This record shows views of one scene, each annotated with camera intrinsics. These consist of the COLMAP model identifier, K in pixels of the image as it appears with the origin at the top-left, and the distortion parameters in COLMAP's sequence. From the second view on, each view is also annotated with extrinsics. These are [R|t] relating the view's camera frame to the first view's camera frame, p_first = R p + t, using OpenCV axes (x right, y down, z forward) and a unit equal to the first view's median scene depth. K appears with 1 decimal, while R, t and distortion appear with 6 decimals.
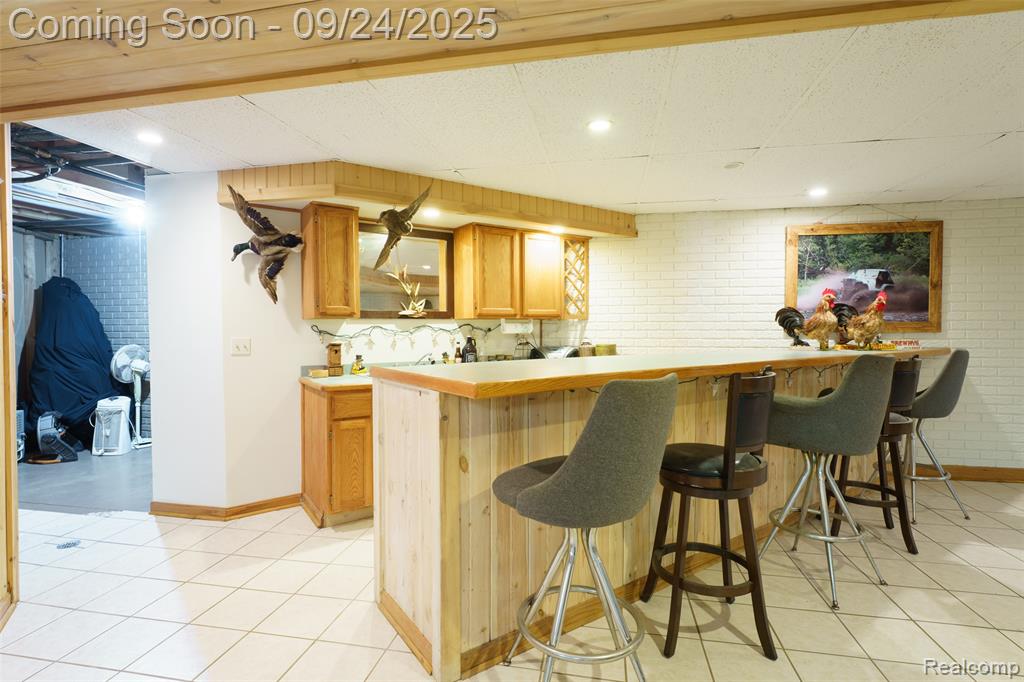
lens RADIAL K [[495.4, 0, 509.4], [0, 495.4, 340.8], [0, 0, 1]] dist [-0.000068, -0.002053]
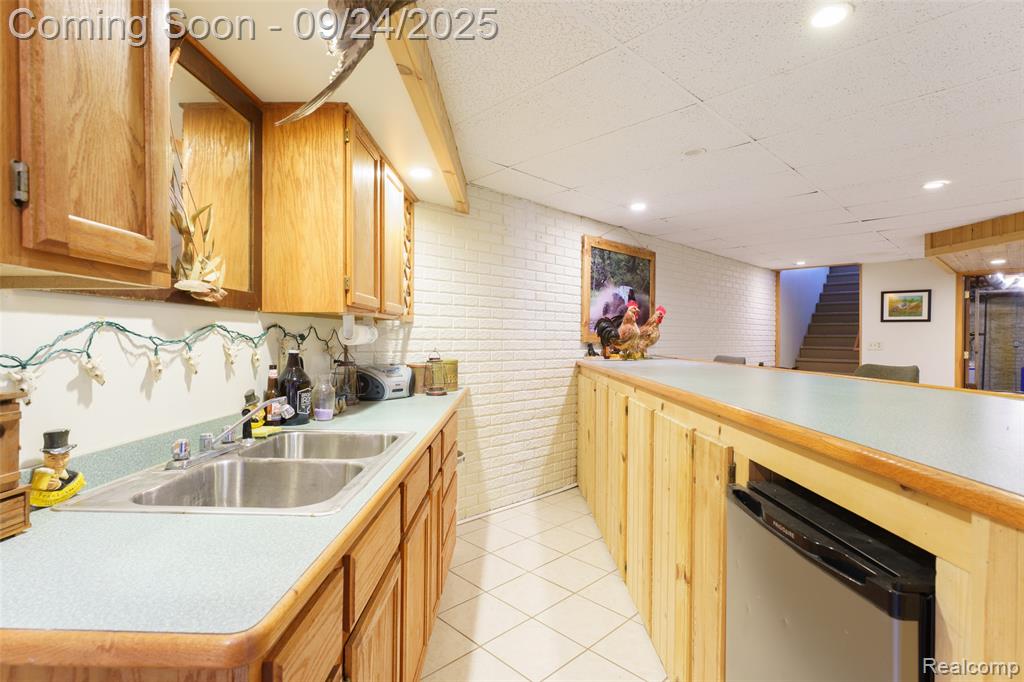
lens RADIAL K [[495.4, 0, 514.2], [0, 495.4, 335.3], [0, 0, 1]] dist [-0.000068, -0.002053]
pose [[0.579992, 0.011974, 0.814534, -0.325614], [0.011771, 0.999664, -0.023077, -0.010891], [-0.814537, 0.022973, 0.579657, 0.560239]]
